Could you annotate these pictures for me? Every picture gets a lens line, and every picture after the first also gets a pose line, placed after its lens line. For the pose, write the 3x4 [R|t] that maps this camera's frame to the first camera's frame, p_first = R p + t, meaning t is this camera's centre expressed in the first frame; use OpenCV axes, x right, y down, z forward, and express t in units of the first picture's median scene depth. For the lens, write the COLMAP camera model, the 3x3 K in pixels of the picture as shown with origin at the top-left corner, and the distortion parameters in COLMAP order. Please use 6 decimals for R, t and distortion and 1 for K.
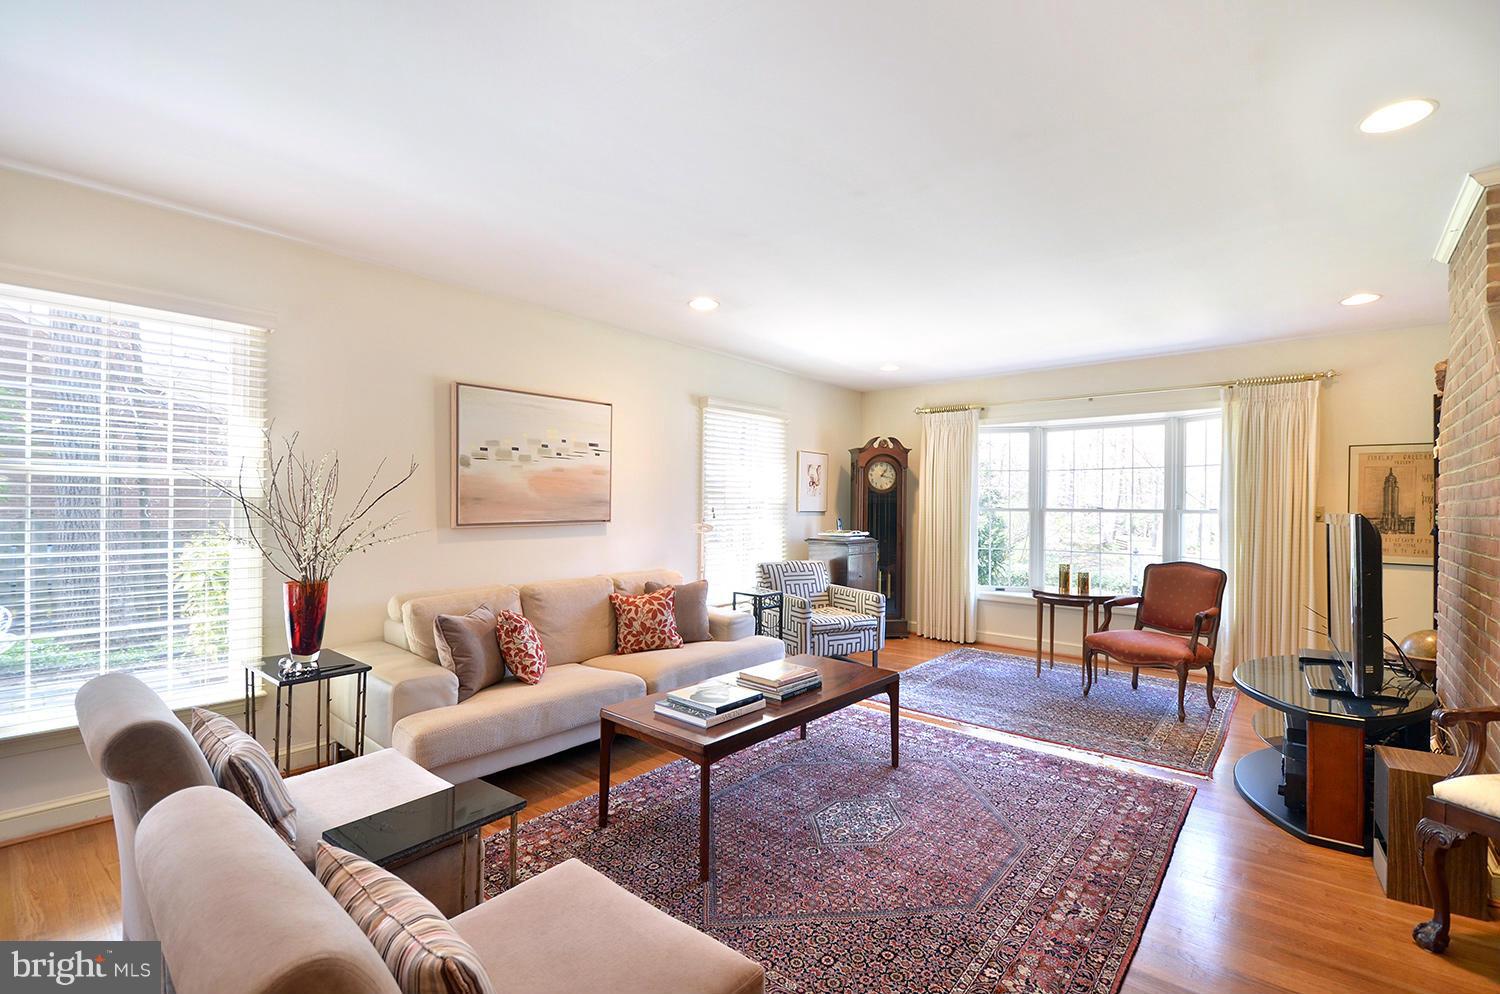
lens RADIAL K [[658.6, 0, 756.8], [0, 658.6, 505.0], [0, 0, 1]] dist [0.013414, -0.014254]
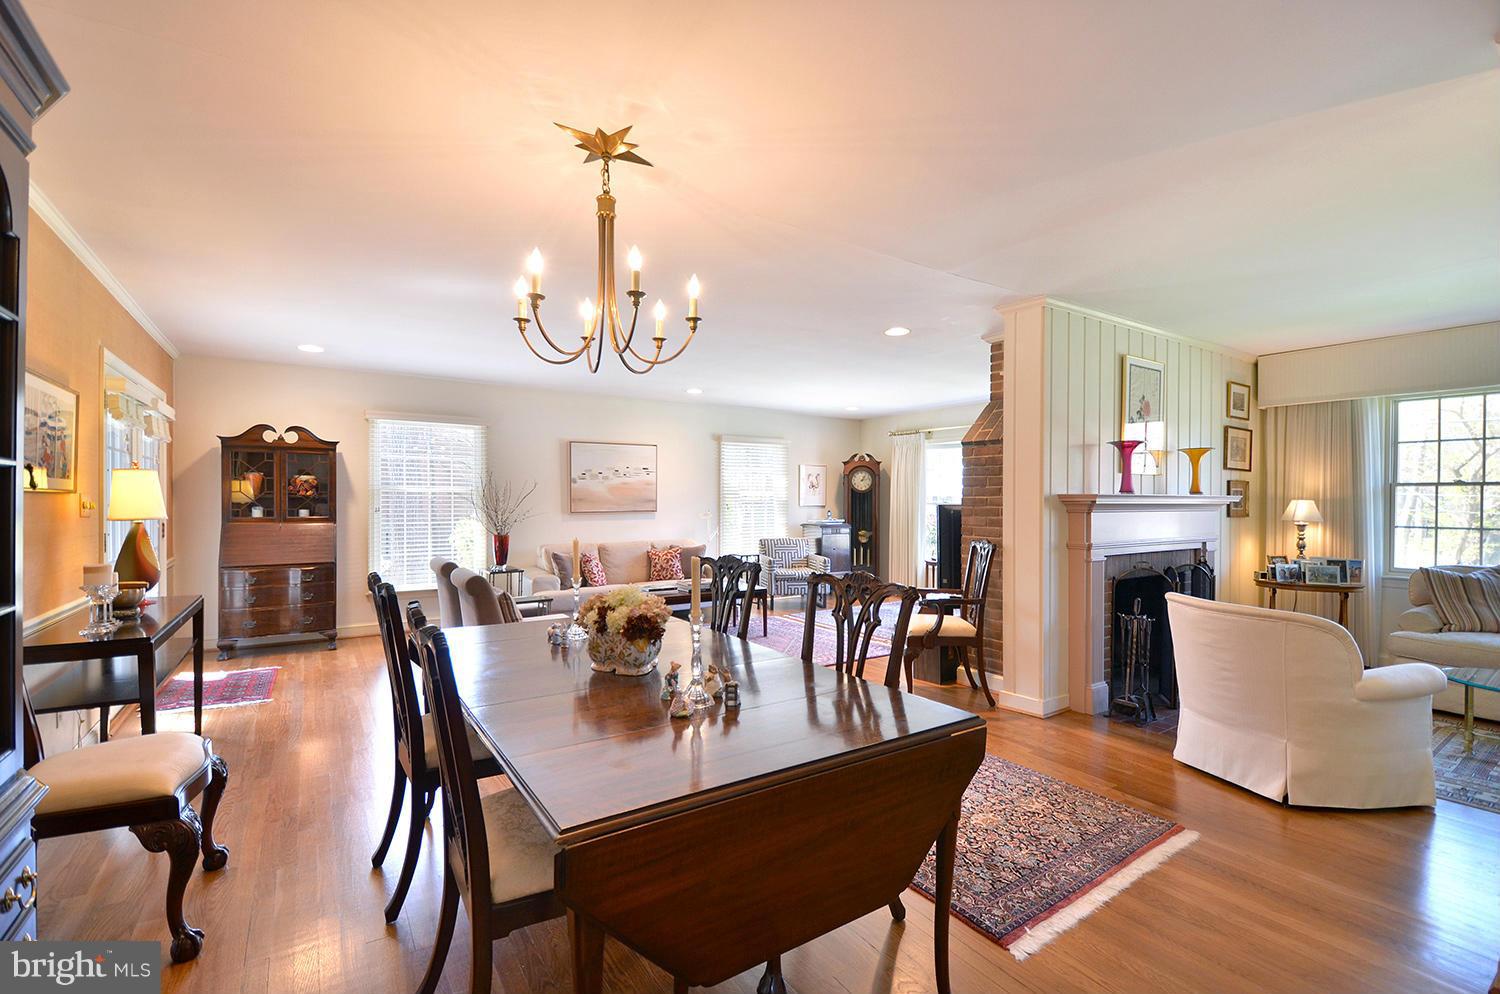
lens RADIAL K [[658.6, 0, 759.4], [0, 658.6, 508.2], [0, 0, 1]] dist [0.013414, -0.014254]
pose [[0.964841, 0.002052, -0.262826, 0.553737], [0.001959, 0.999886, 0.014998, -0.010471], [0.262827, -0.014986, 0.964727, -0.689778]]
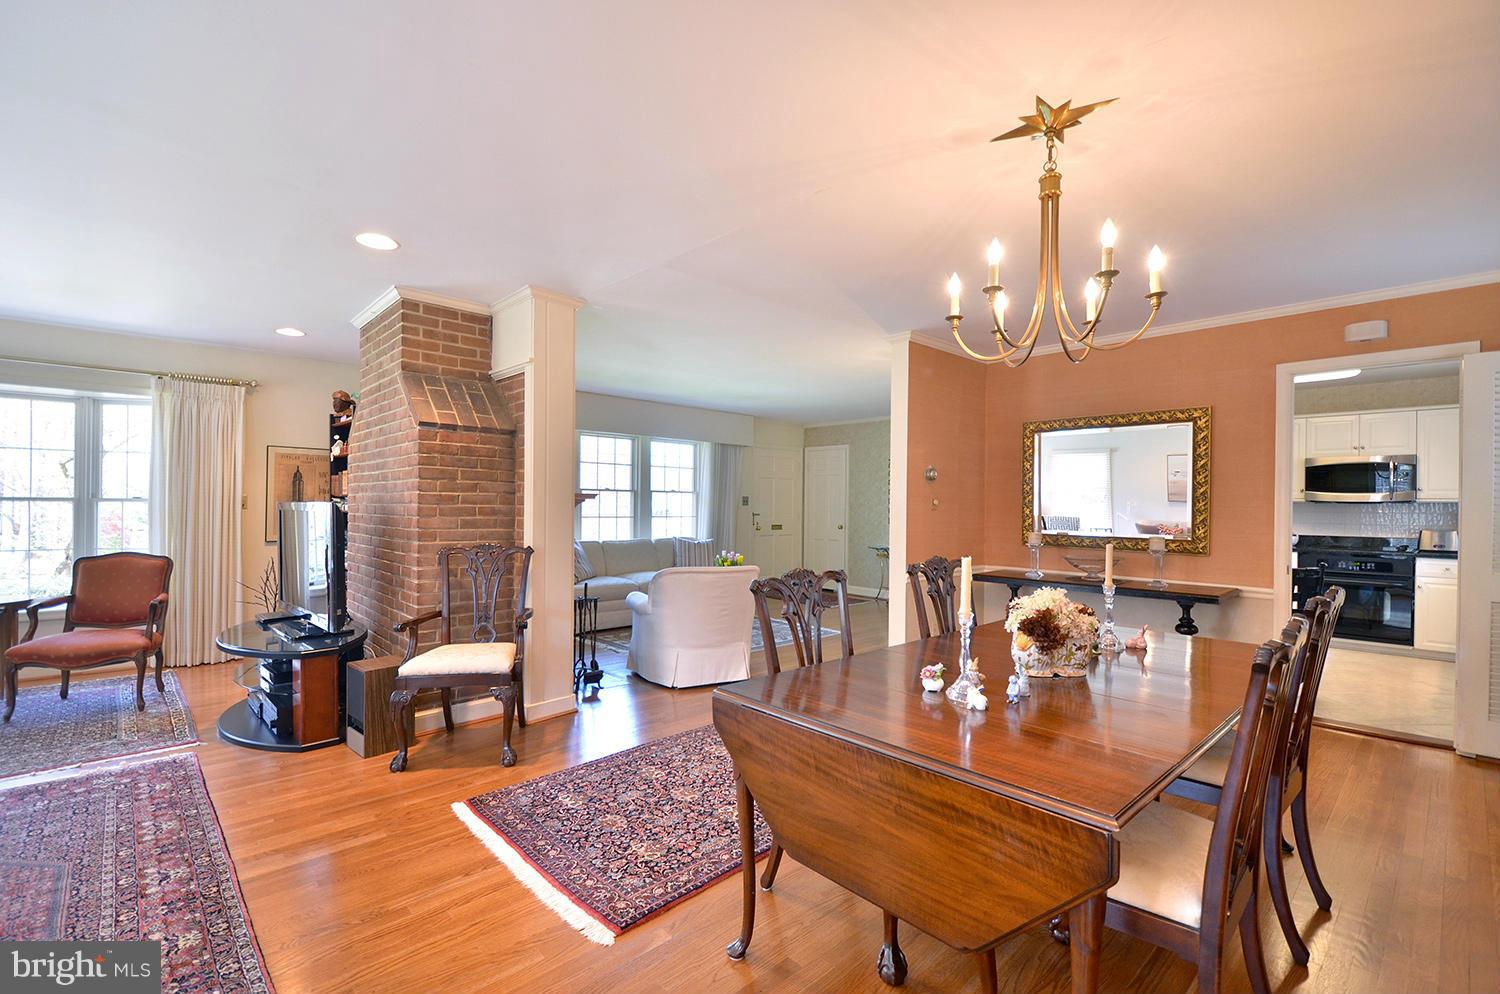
lens RADIAL K [[658.6, 0, 755.0], [0, 658.6, 506.4], [0, 0, 1]] dist [0.013414, -0.014254]
pose [[0.109992, -0.009522, 0.993887, -0.231076], [-0.011218, 0.999879, 0.010820, -0.001769], [-0.993869, -0.012340, 0.109872, -0.025472]]
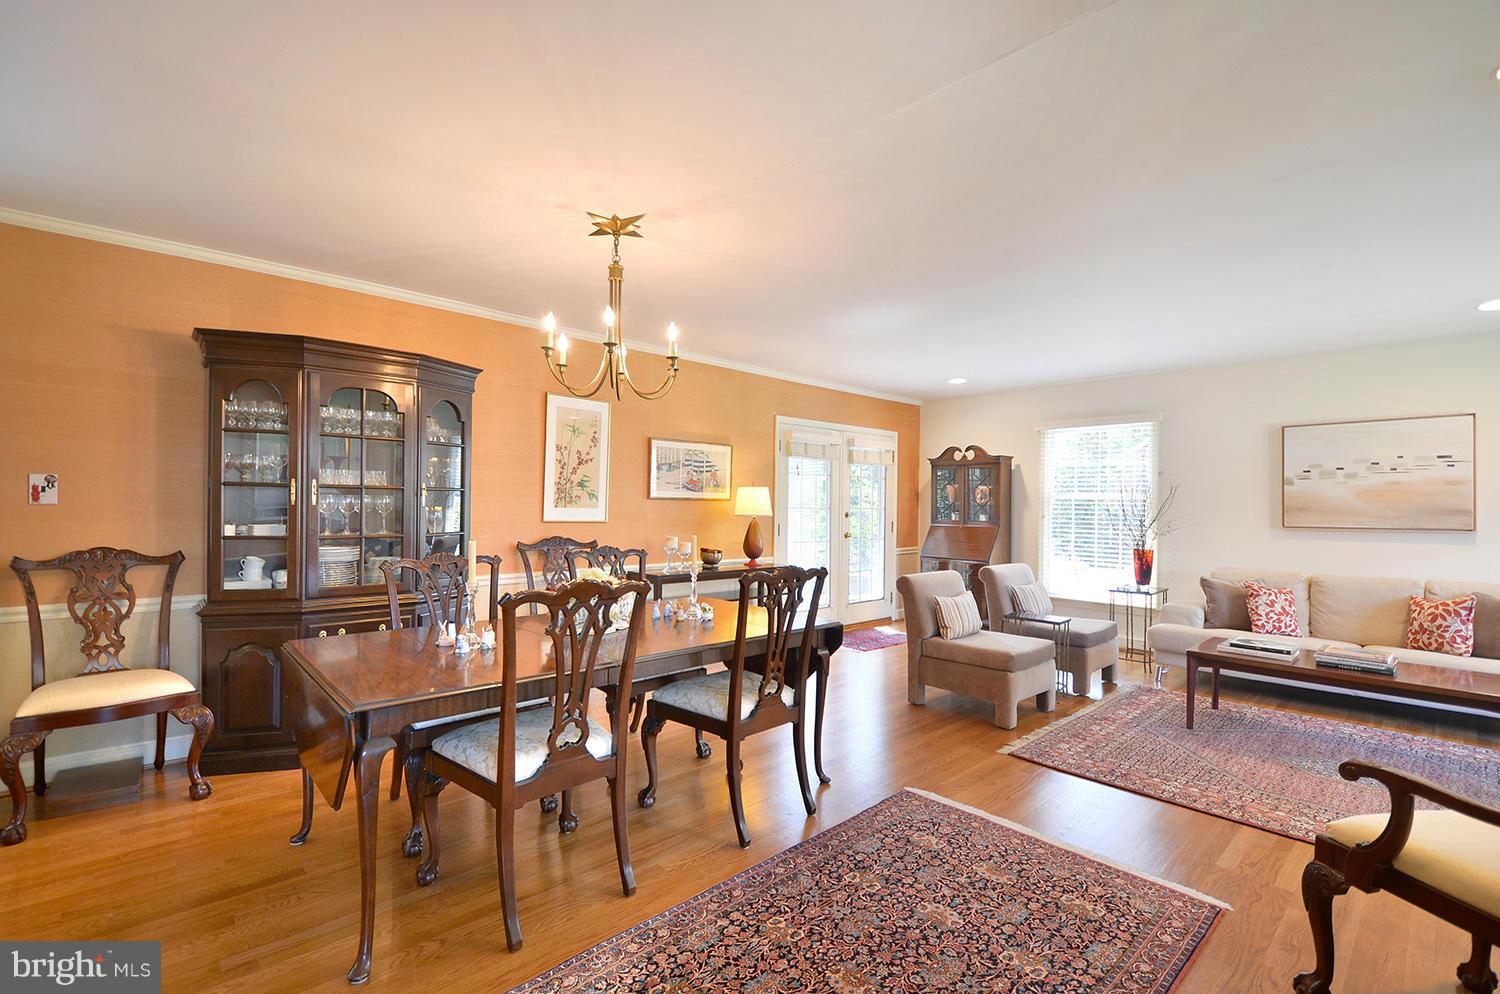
lens RADIAL K [[658.6, 0, 749.7], [0, 658.6, 504.1], [0, 0, 1]] dist [0.013414, -0.014254]
pose [[-0.121803, -0.008813, -0.992515, 0.970538], [-0.010533, 0.999916, -0.007587, 0.003331], [0.992498, 0.009530, -0.121886, 0.036350]]
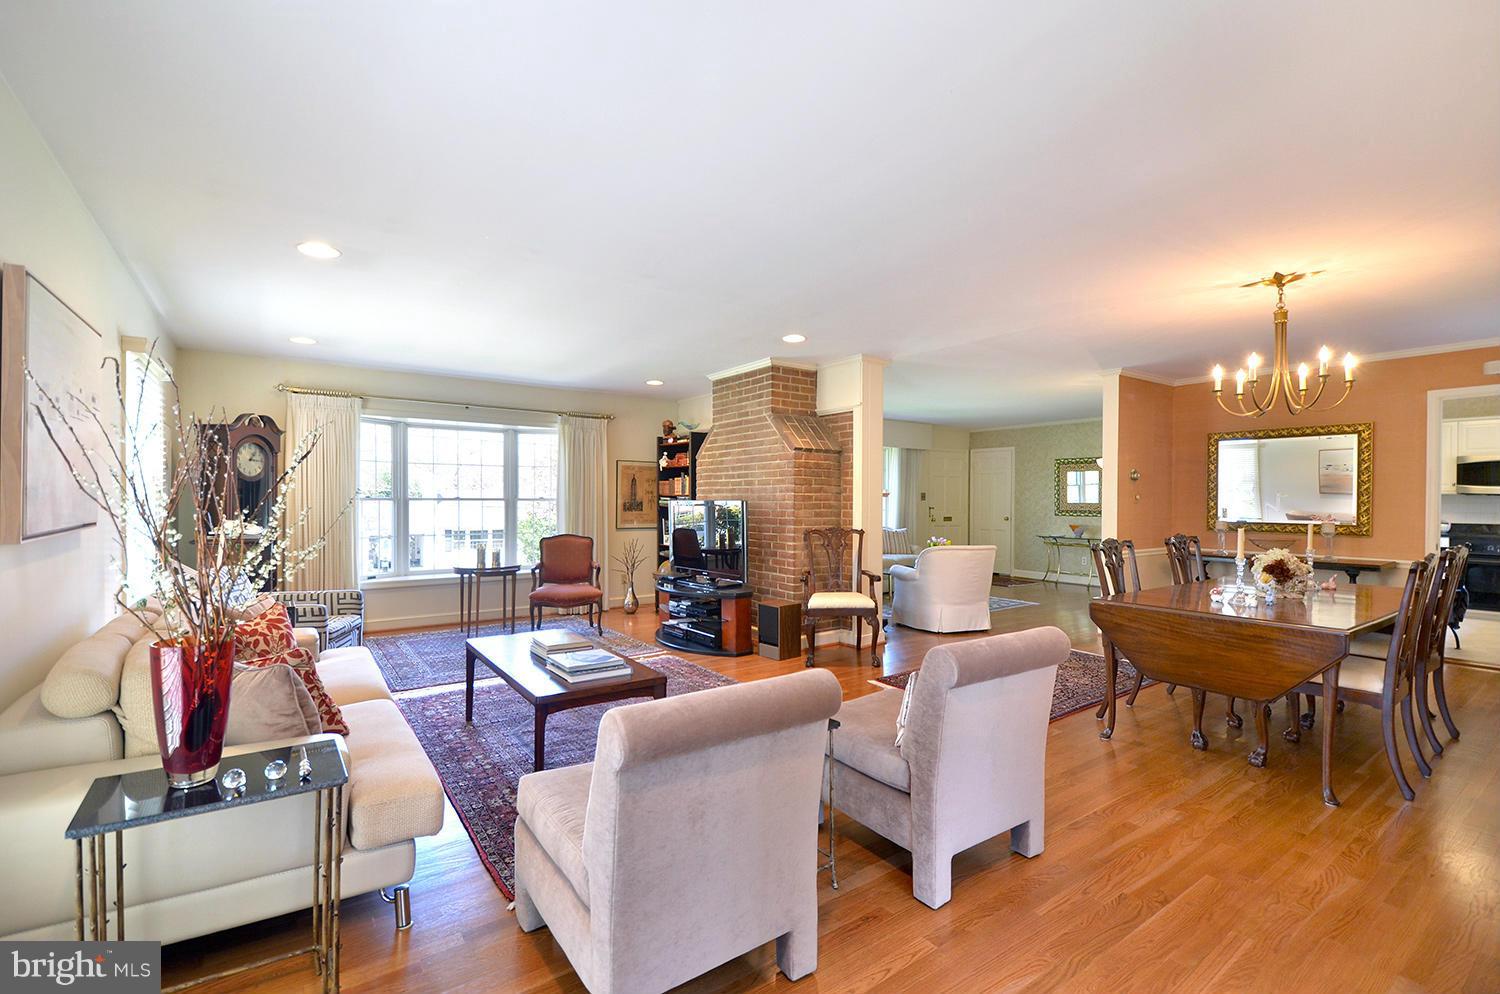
lens RADIAL K [[658.6, 0, 750.0], [0, 658.6, 508.2], [0, 0, 1]] dist [0.013414, -0.014254]
pose [[0.245894, -0.021719, 0.969053, -0.731135], [-0.003109, 0.999726, 0.023196, -0.007440], [-0.969292, -0.008717, 0.245759, 0.275010]]
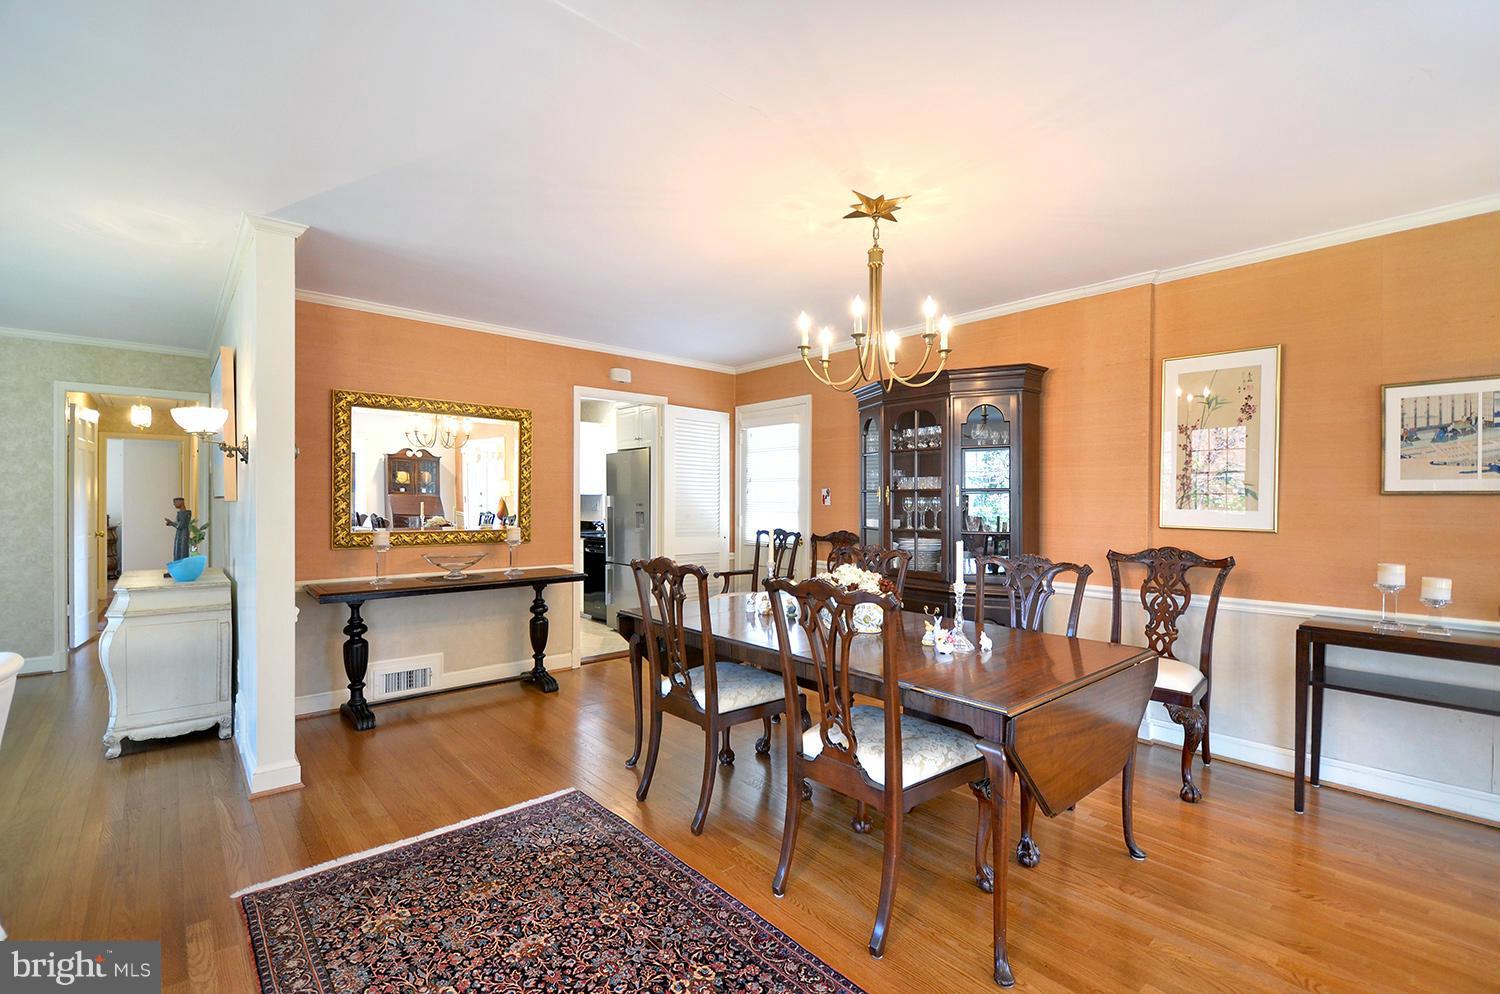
lens RADIAL K [[658.6, 0, 759.9], [0, 658.6, 501.7], [0, 0, 1]] dist [0.013414, -0.014254]
pose [[-0.990658, -0.015067, 0.135537, 0.319356], [-0.016001, 0.999855, -0.005807, 0.007472], [-0.135430, -0.007921, -0.990755, 0.479096]]
